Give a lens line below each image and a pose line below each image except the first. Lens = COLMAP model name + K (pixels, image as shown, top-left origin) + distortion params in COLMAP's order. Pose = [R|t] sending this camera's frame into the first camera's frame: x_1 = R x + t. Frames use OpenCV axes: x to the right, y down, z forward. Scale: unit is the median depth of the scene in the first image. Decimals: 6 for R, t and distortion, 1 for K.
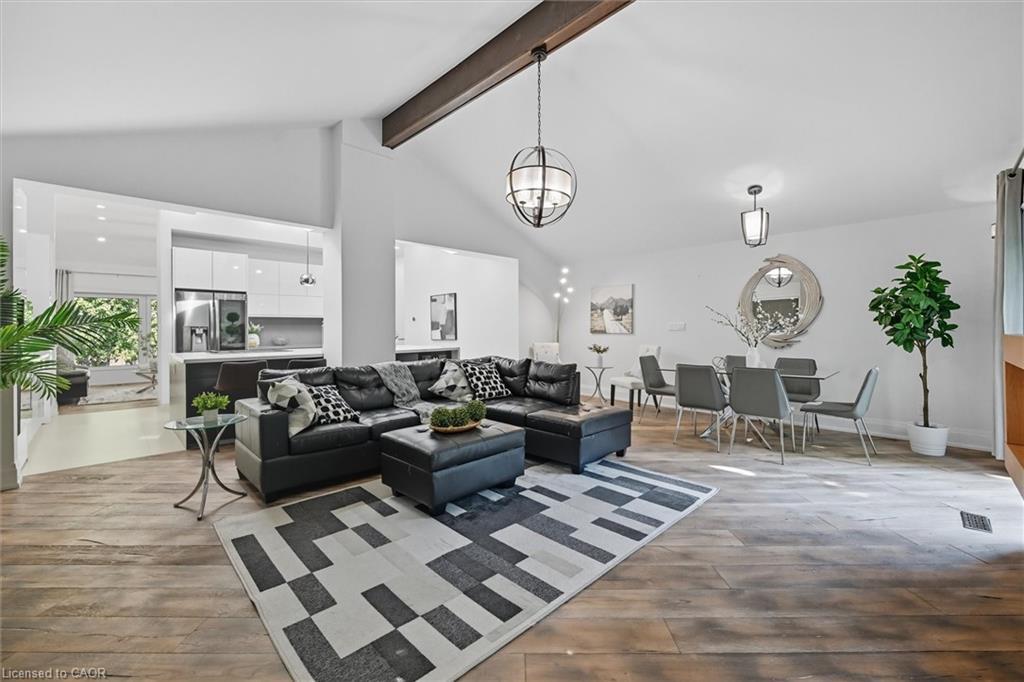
lens RADIAL K [[414.1, 0, 514.1], [0, 414.1, 329.3], [0, 0, 1]] dist [-0.001437, -0.000124]
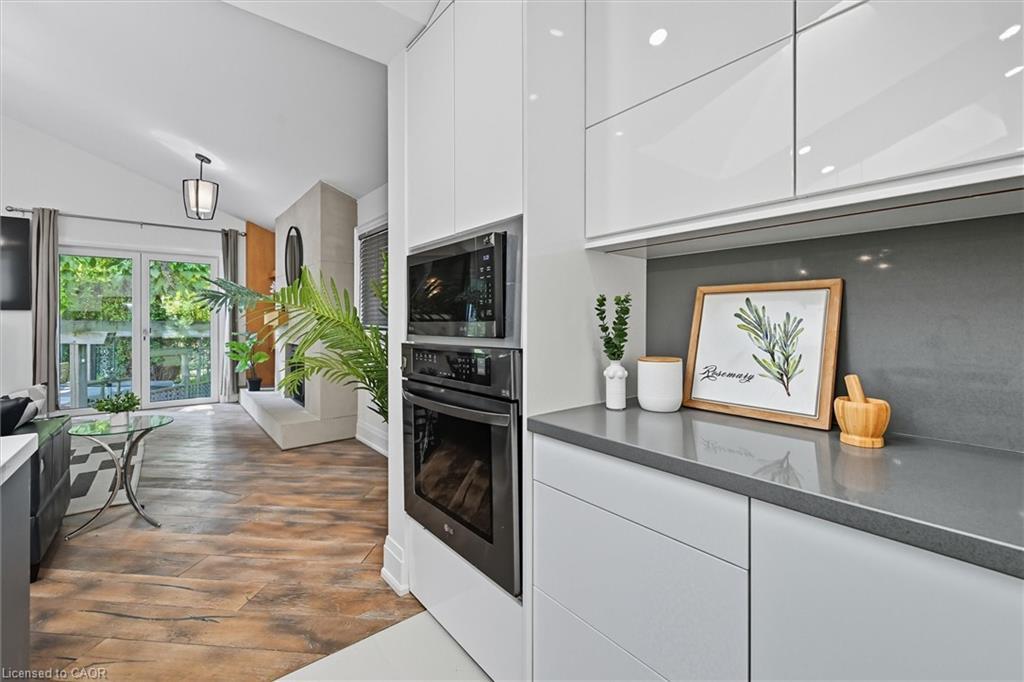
lens RADIAL K [[432.8, 0, 511.0], [0, 432.8, 321.2], [0, 0, 1]] dist [-0.001384, -0.000092]
pose [[-0.994633, 0.001725, 0.103455, -1.146641], [0.002158, 0.999989, 0.004071, 0.003826], [-0.103447, 0.004273, -0.994626, 1.267122]]
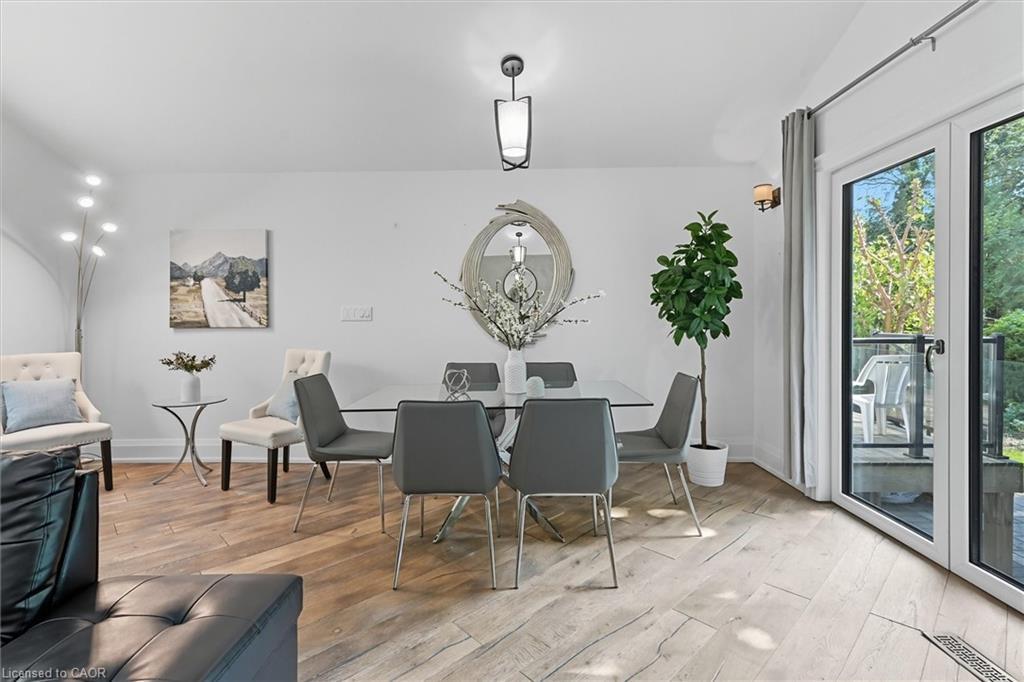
lens RADIAL K [[484.1, 0, 514.4], [0, 484.1, 323.5], [0, 0, 1]] dist [0.002030, 0.000014]
pose [[0.713649, -0.012860, 0.700385, 0.143008], [0.006663, 0.999911, 0.011570, 0.000782], [-0.700471, -0.003590, 0.713672, 0.613893]]
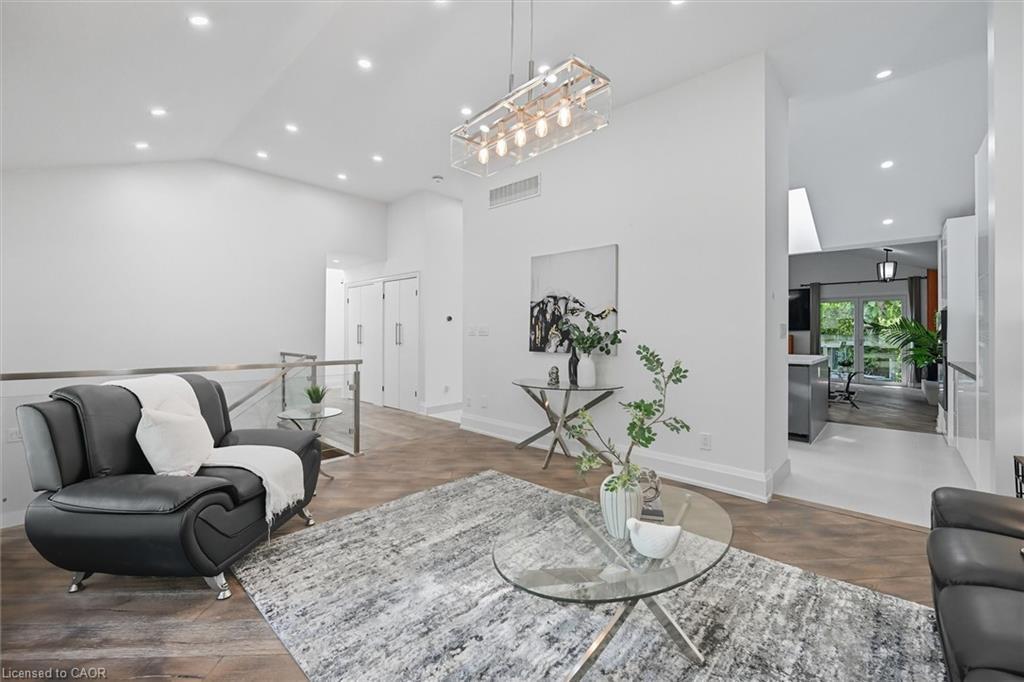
lens RADIAL K [[415.2, 0, 514.3], [0, 415.2, 332.7], [0, 0, 1]] dist [-0.007598, 0.000178]
pose [[-0.046982, 0.006442, 0.998875, -2.167537], [0.002148, 0.999978, -0.006348, 0.004541], [-0.998893, 0.001848, -0.046995, 2.159747]]
